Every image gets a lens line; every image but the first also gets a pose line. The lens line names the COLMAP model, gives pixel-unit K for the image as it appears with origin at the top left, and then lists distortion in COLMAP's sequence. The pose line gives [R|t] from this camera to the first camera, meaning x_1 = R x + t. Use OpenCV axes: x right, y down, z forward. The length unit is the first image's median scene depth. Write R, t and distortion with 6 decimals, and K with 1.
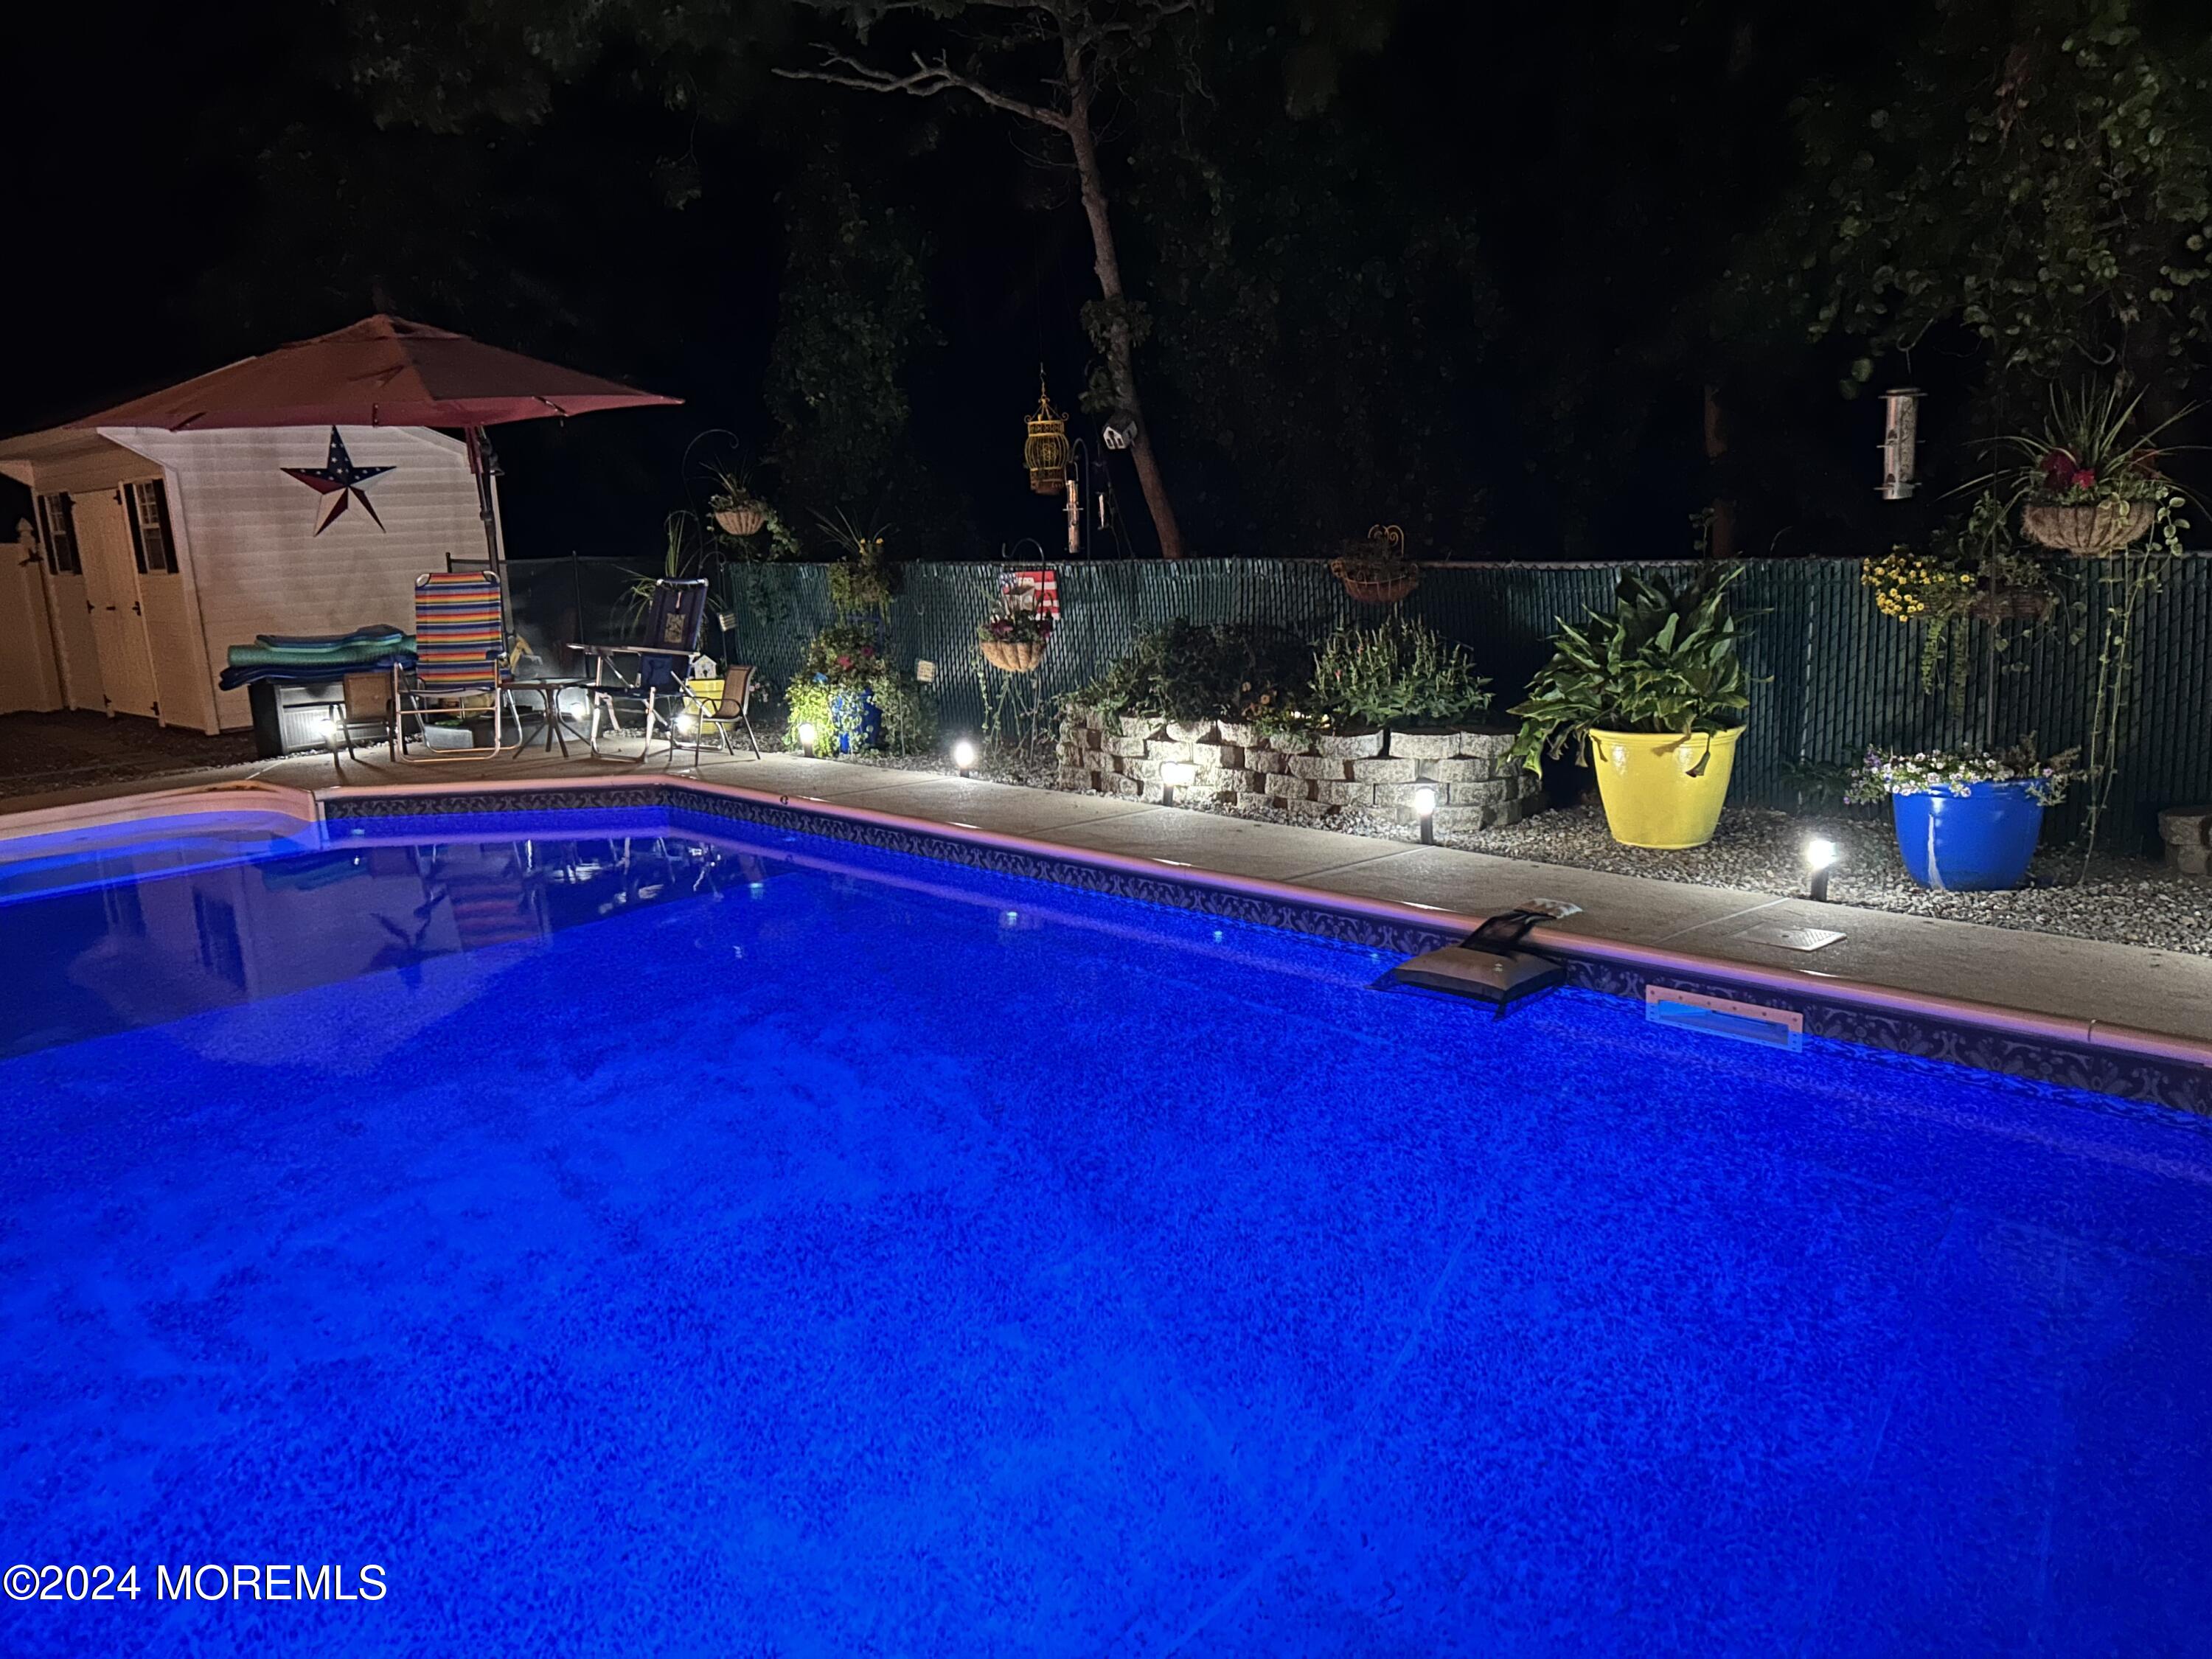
lens RADIAL K [[1663.0, 0, 1114.2], [0, 1663.0, 839.5], [0, 0, 1]] dist [0.036915, -0.037668]
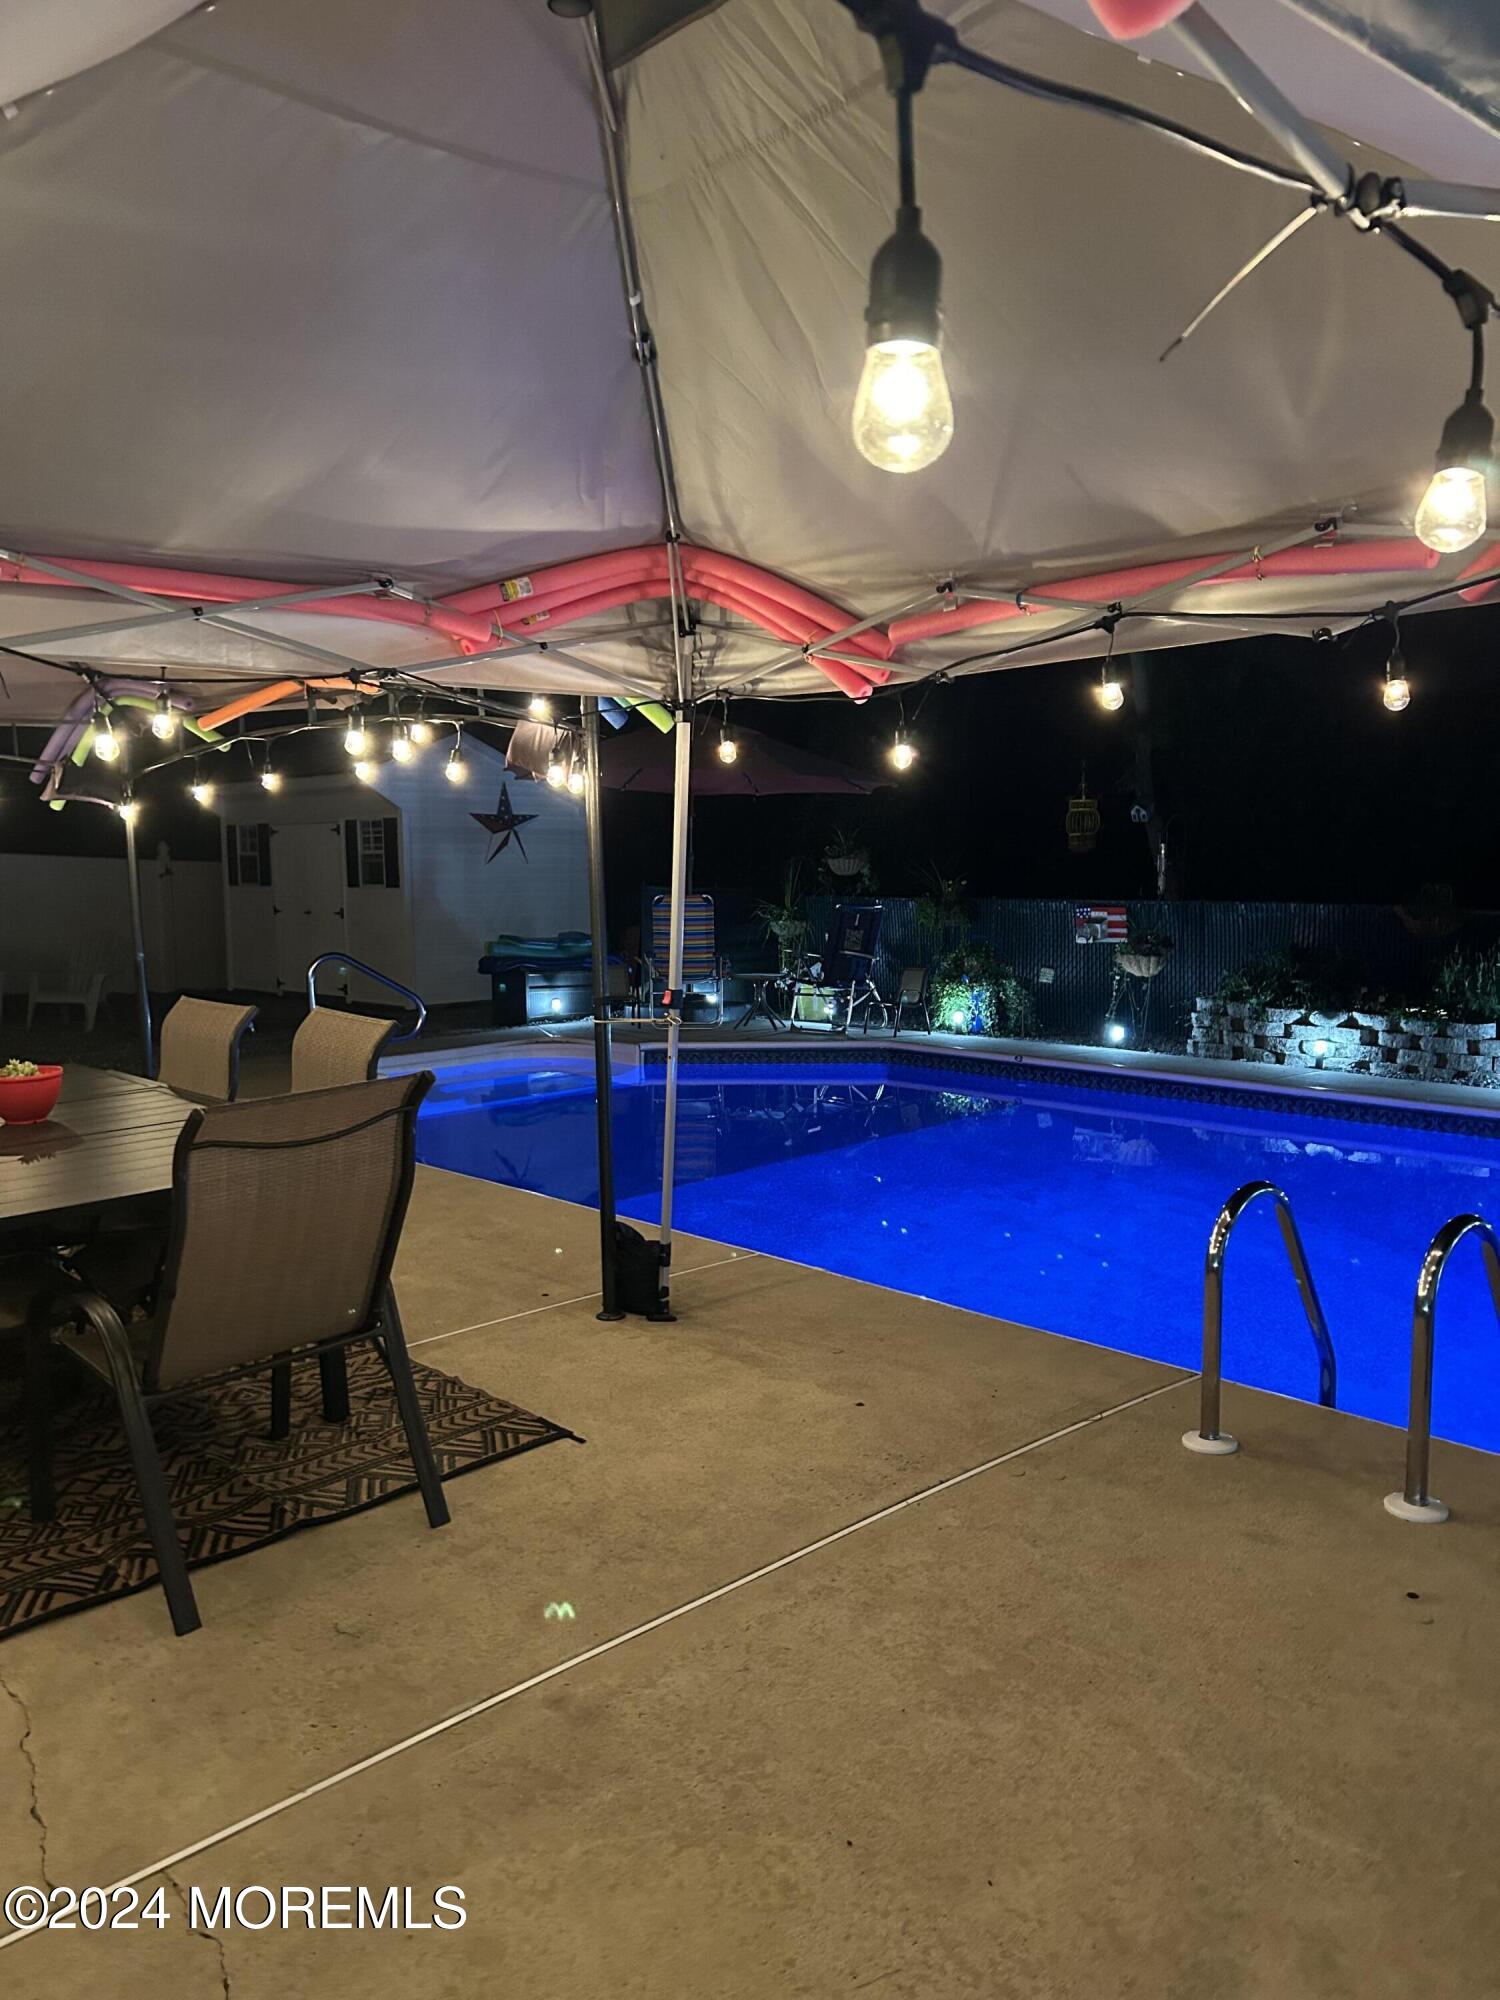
lens RADIAL K [[1496.0, 0, 714.8], [0, 1496.0, 1000.3], [0, 0, 1]] dist [0.085809, -0.130531]
pose [[0.999286, 0.037512, 0.004558, -0.490293], [-0.036806, 0.993534, -0.107400, 0.078006], [-0.008557, 0.107155, 0.994205, -0.287774]]
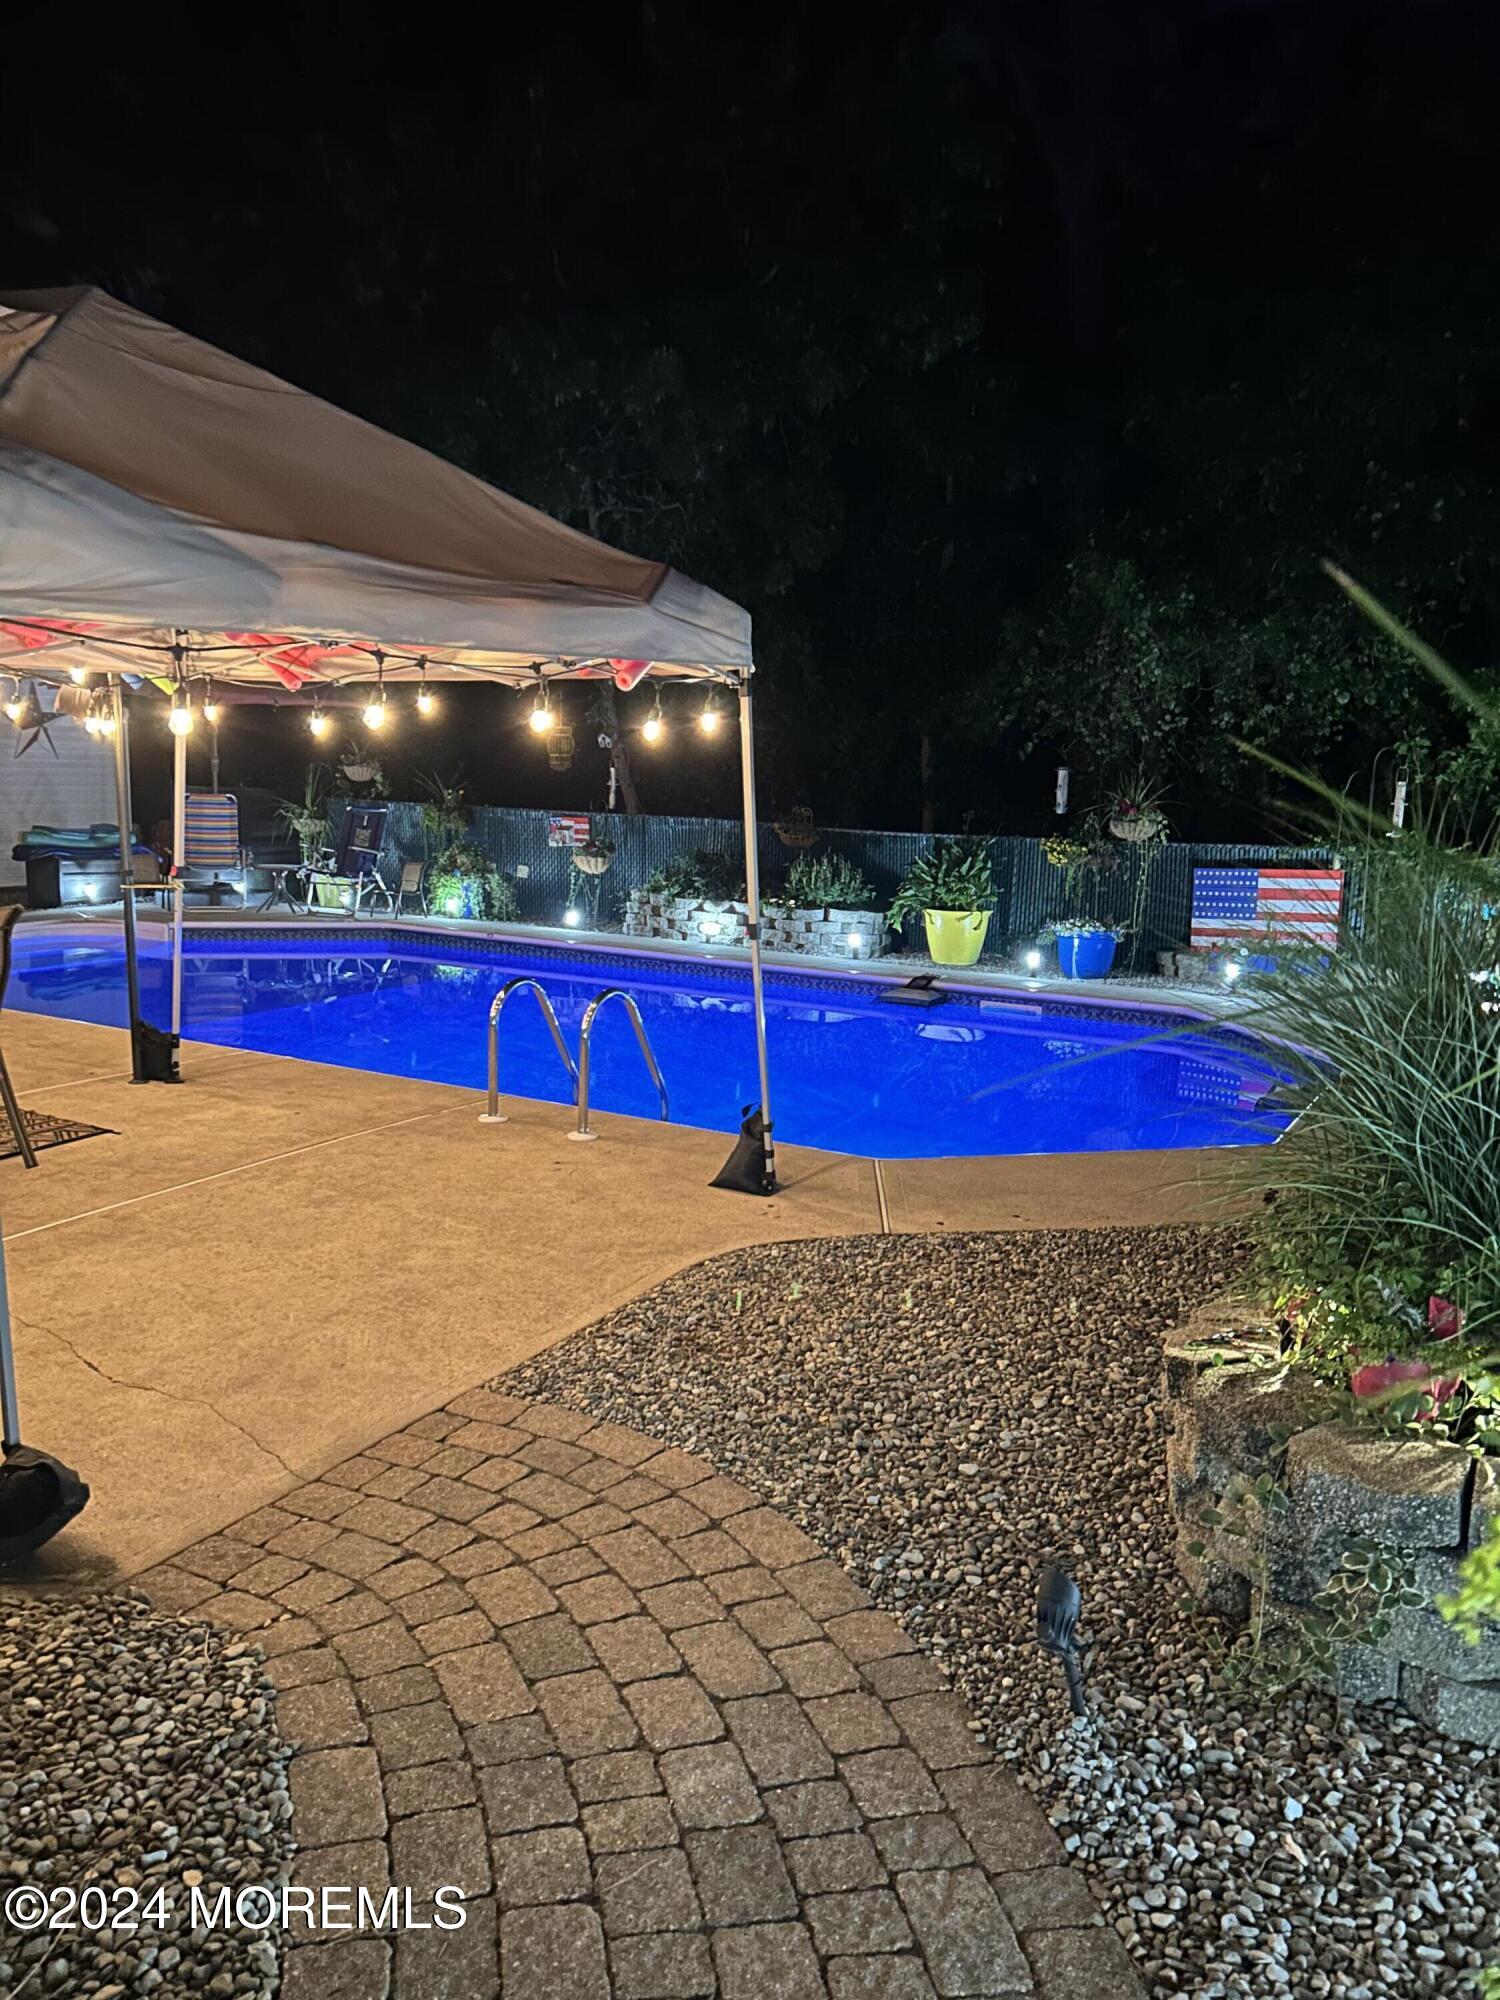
lens RADIAL K [[1516.3, 0, 753.2], [0, 1516.3, 1026.7], [0, 0, 1]] dist [0.095764, -0.283852]
pose [[0.951058, 0.024502, 0.308039, -0.455252], [-0.014398, 0.999282, -0.035031, 0.135654], [-0.308676, 0.028882, 0.950729, -0.682985]]
